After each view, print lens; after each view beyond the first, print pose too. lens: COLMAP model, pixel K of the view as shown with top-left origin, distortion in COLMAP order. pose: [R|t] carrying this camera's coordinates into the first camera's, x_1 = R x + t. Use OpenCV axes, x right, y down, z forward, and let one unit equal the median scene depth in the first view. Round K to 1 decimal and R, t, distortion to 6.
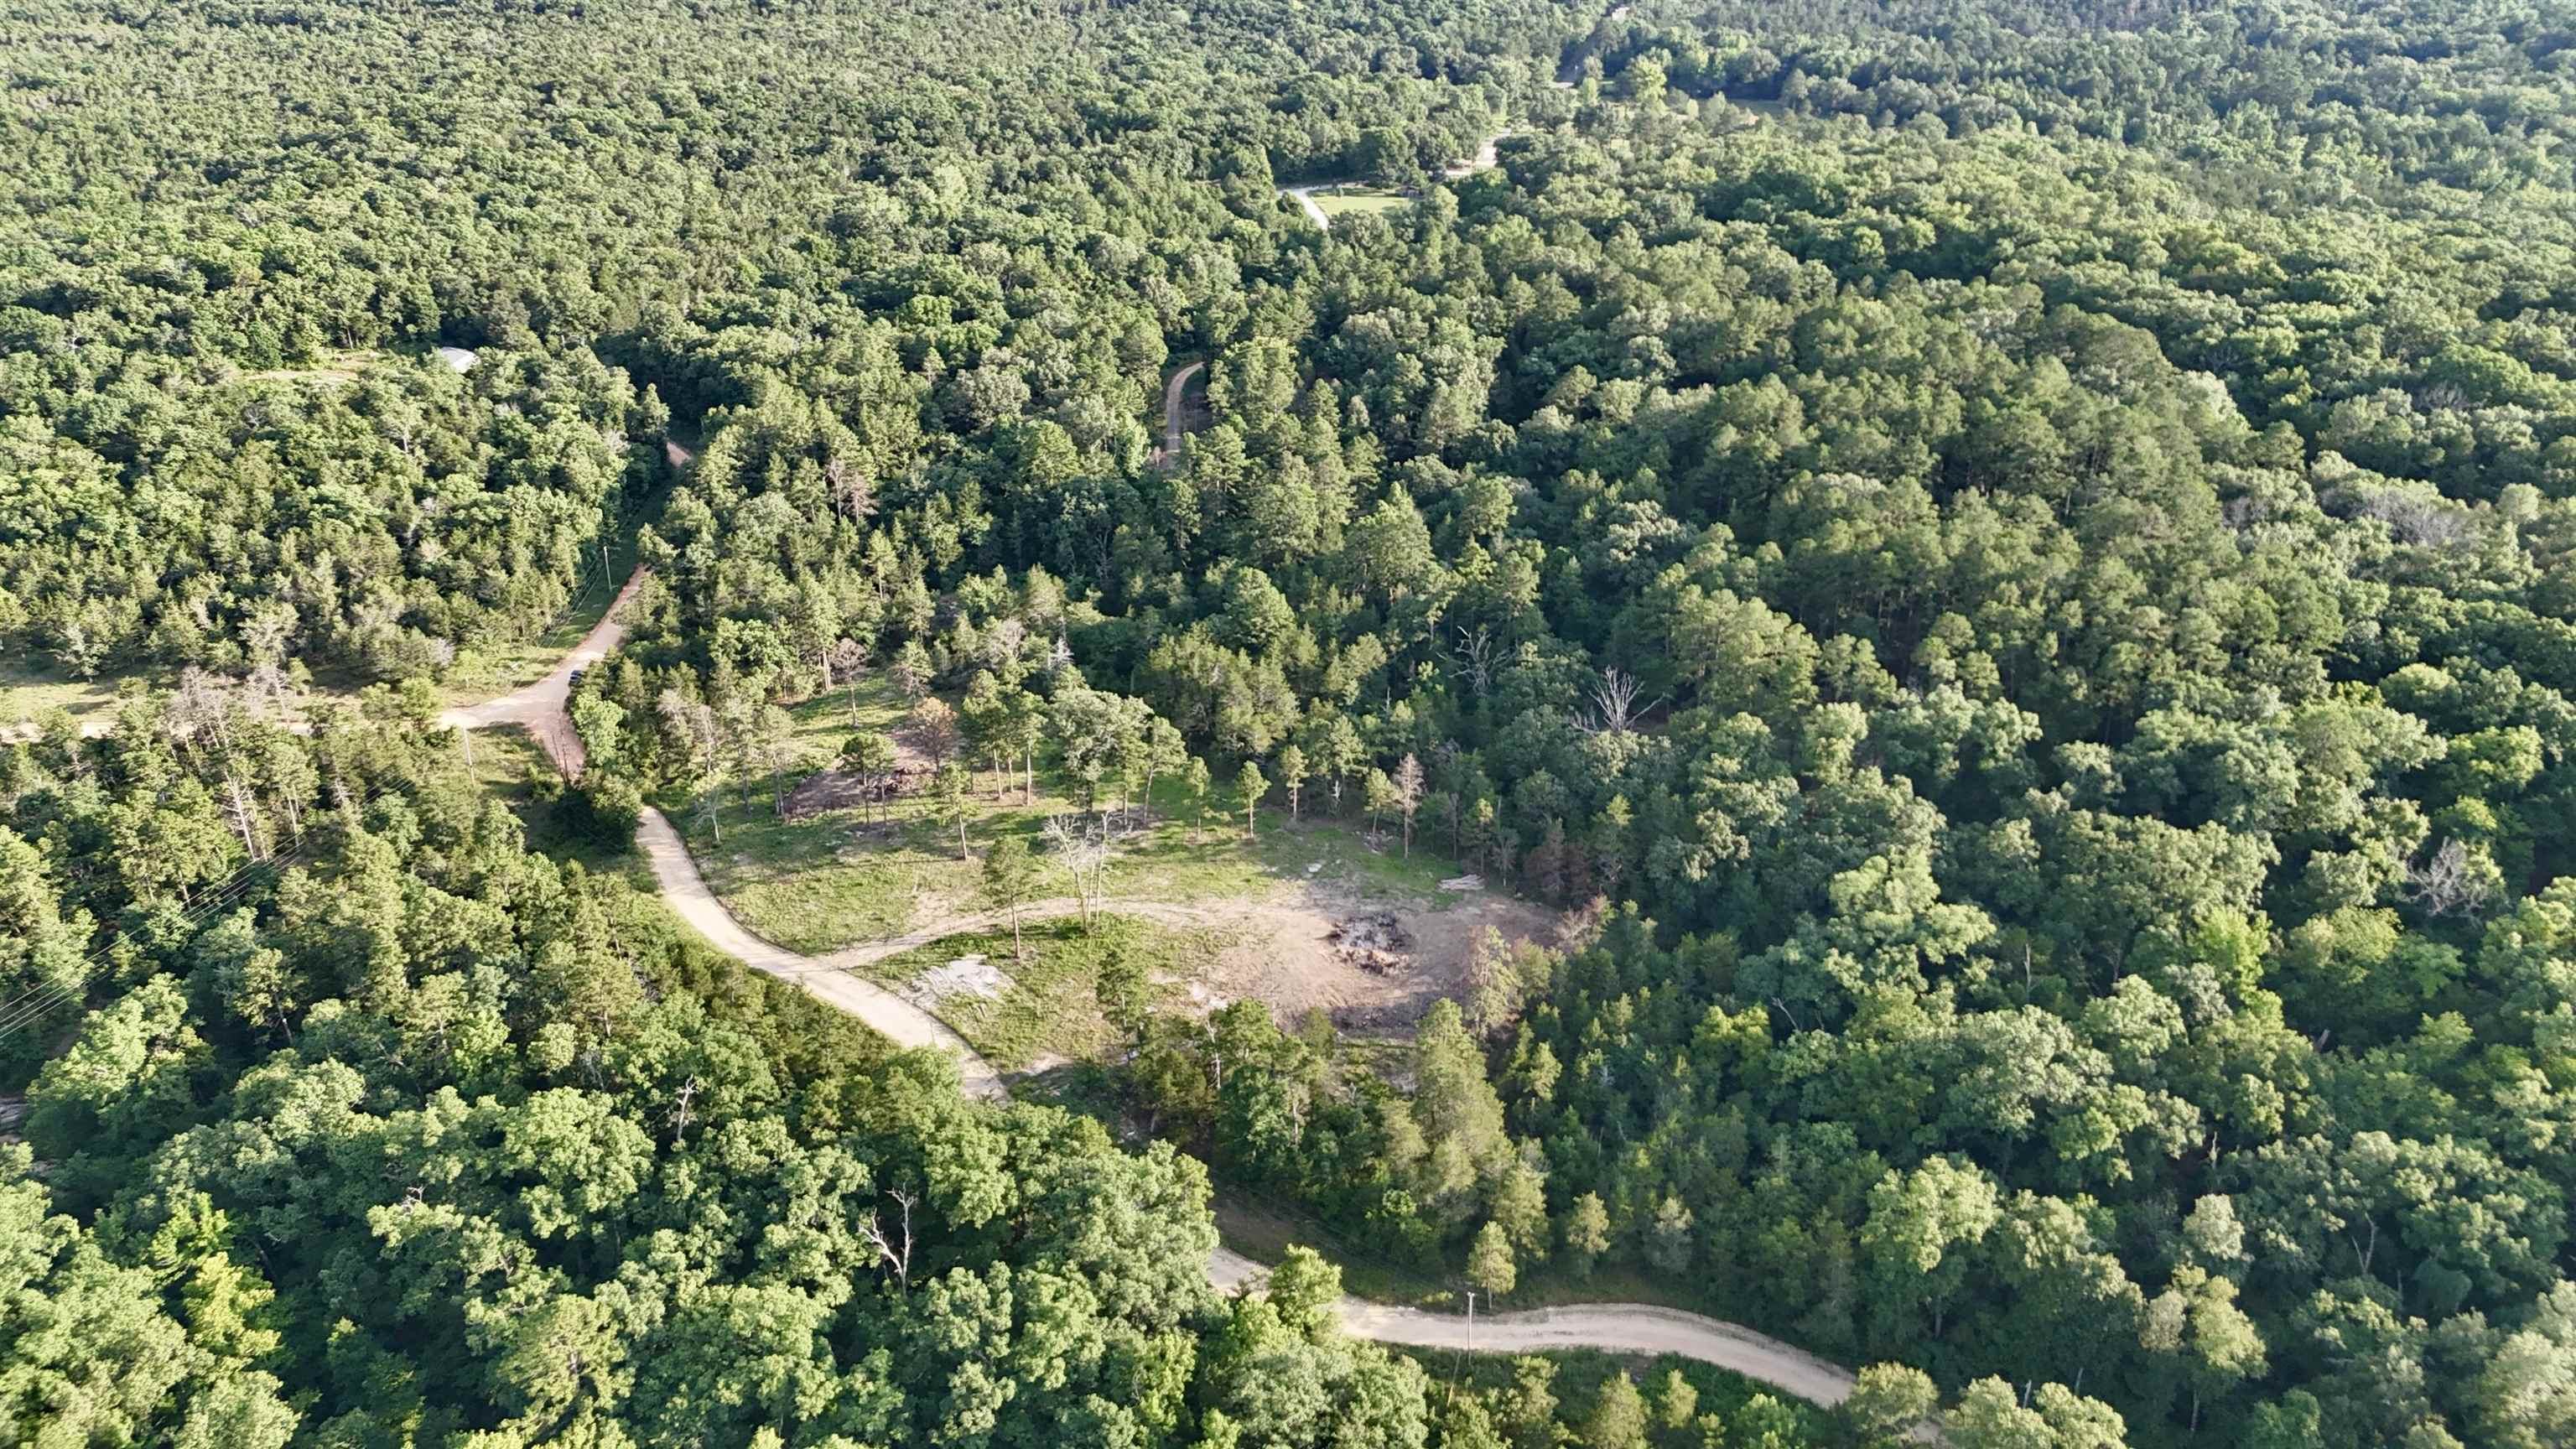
lens RADIAL K [[1887.7, 0, 1288.0], [0, 1887.7, 724.5], [0, 0, 1]] dist [0.083096, -0.079687]
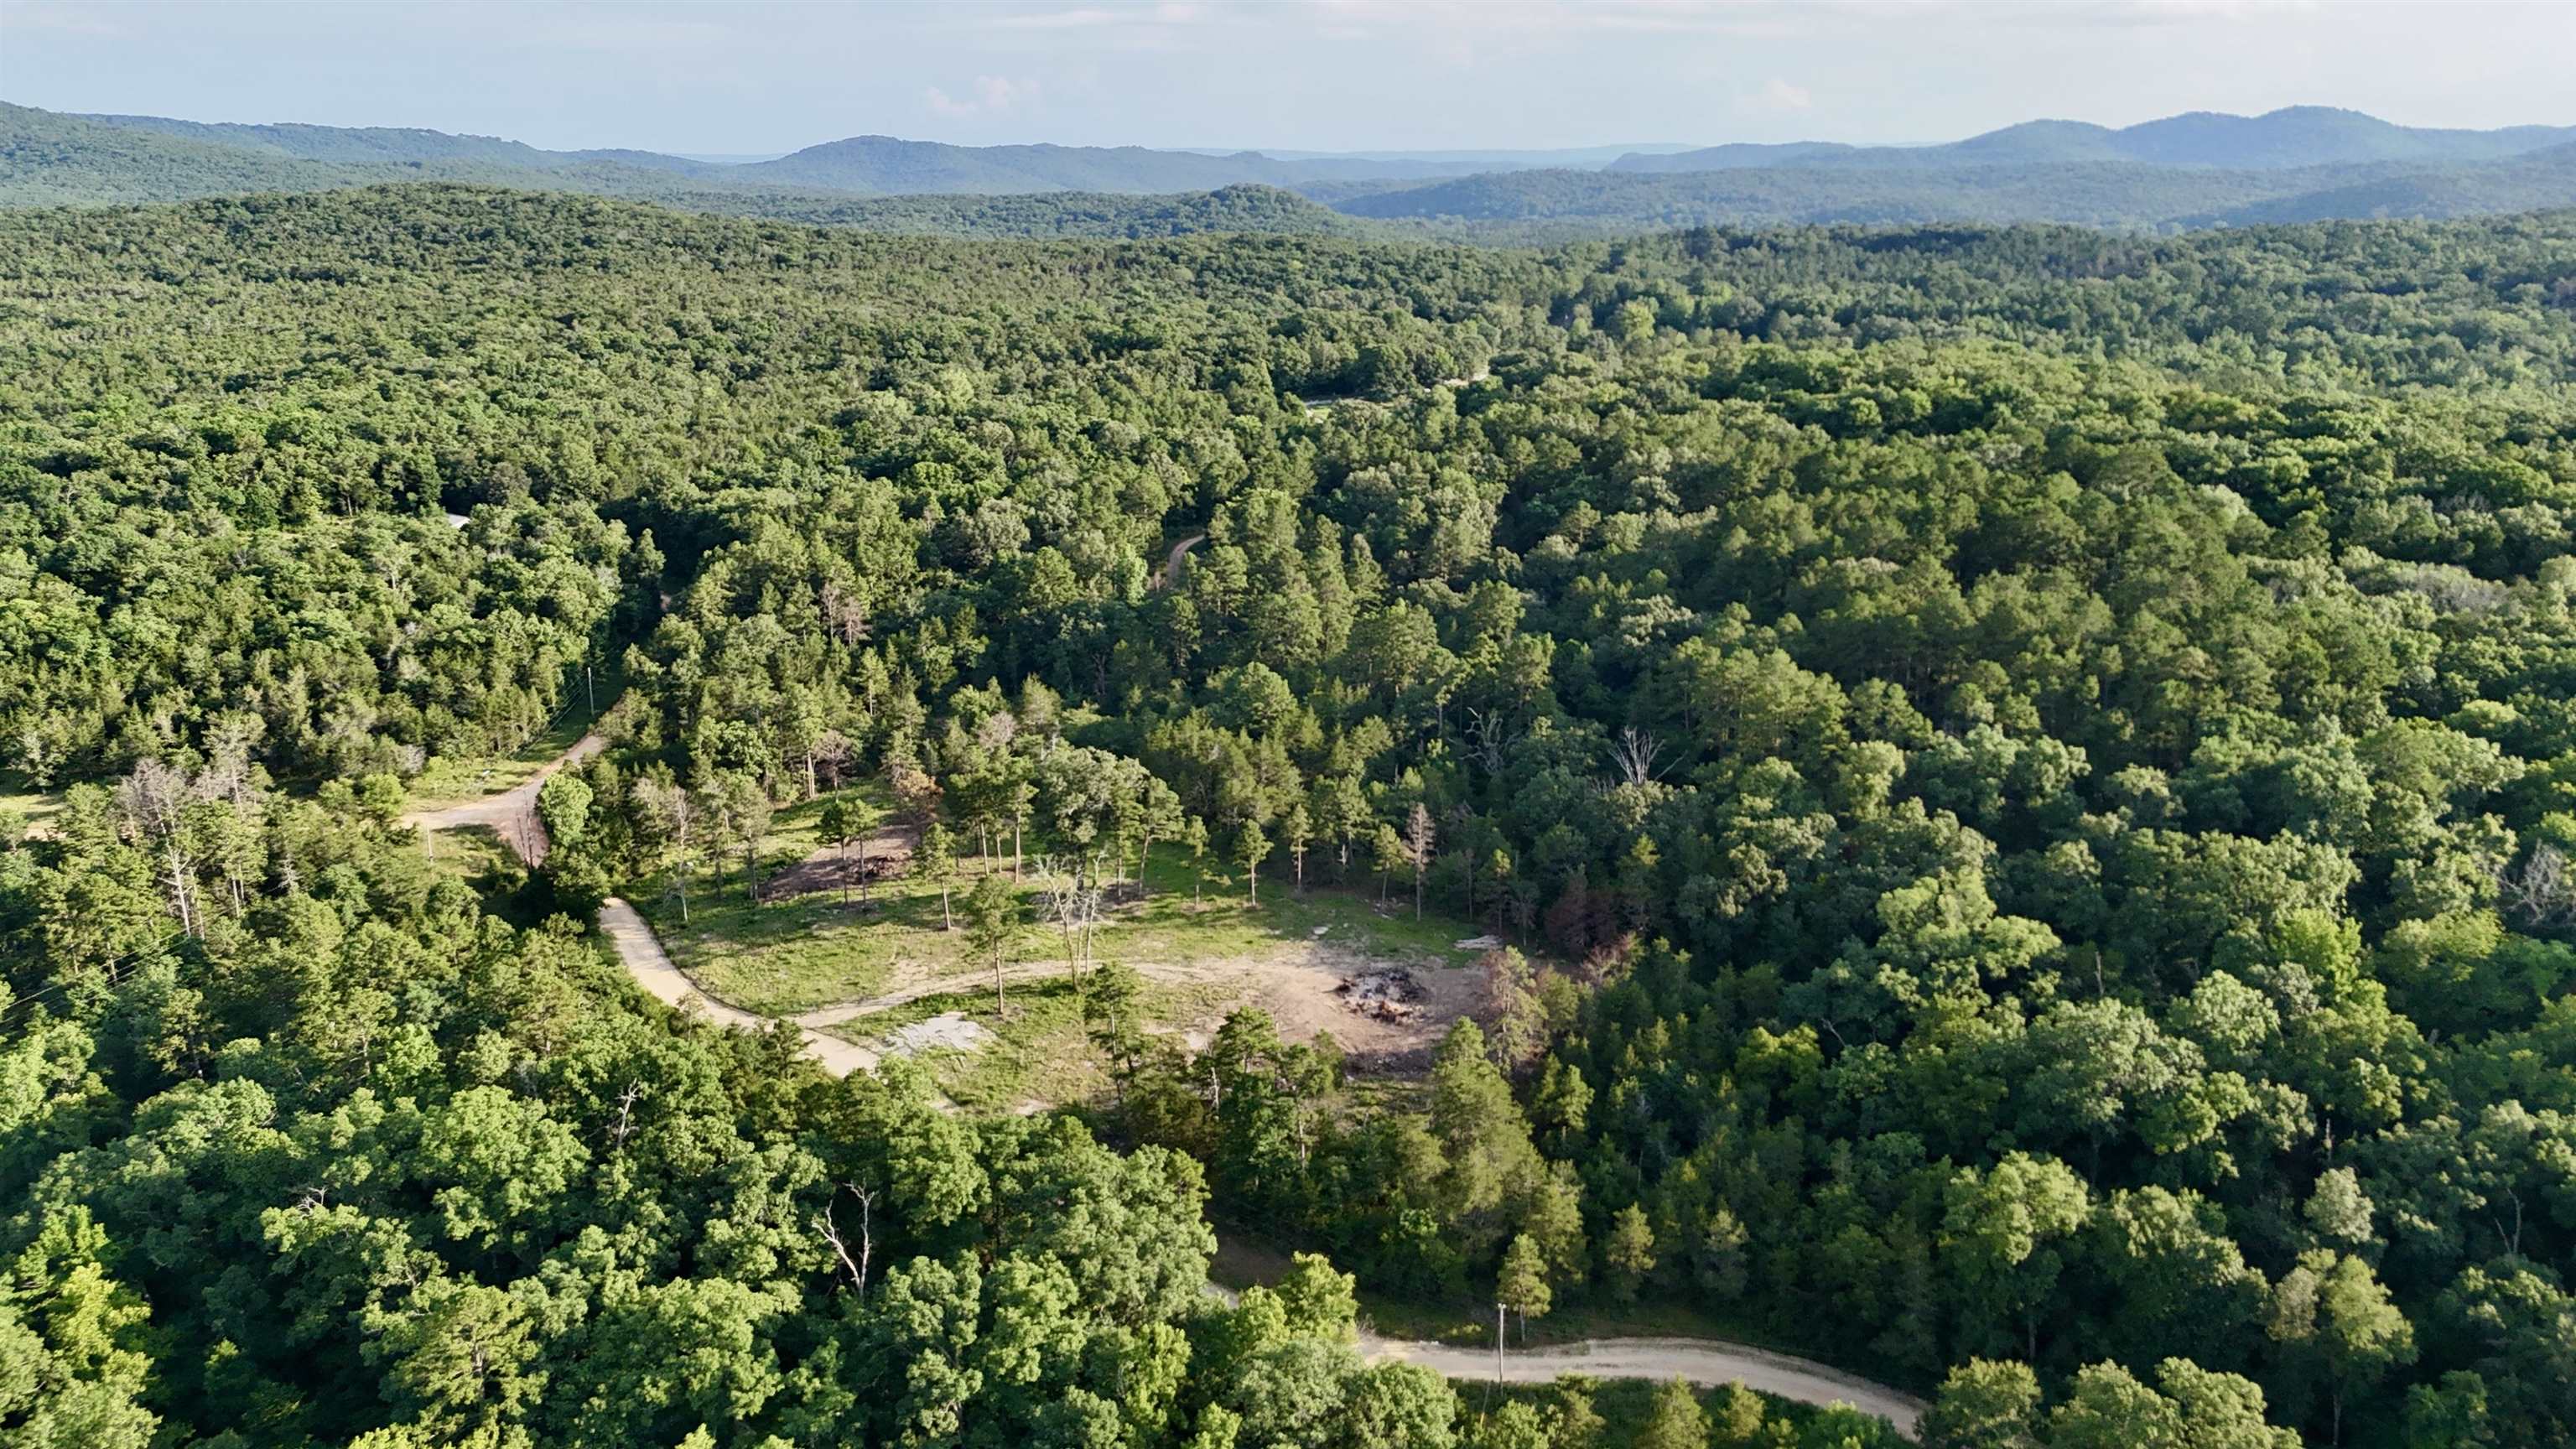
lens RADIAL K [[1887.7, 0, 1288.0], [0, 1887.7, 724.5], [0, 0, 1]] dist [0.083096, -0.079687]
pose [[0.999980, -0.006241, -0.001338, -0.000294], [0.005966, 0.988433, -0.151539, 0.116992], [0.002268, 0.151528, 0.988450, 0.059030]]
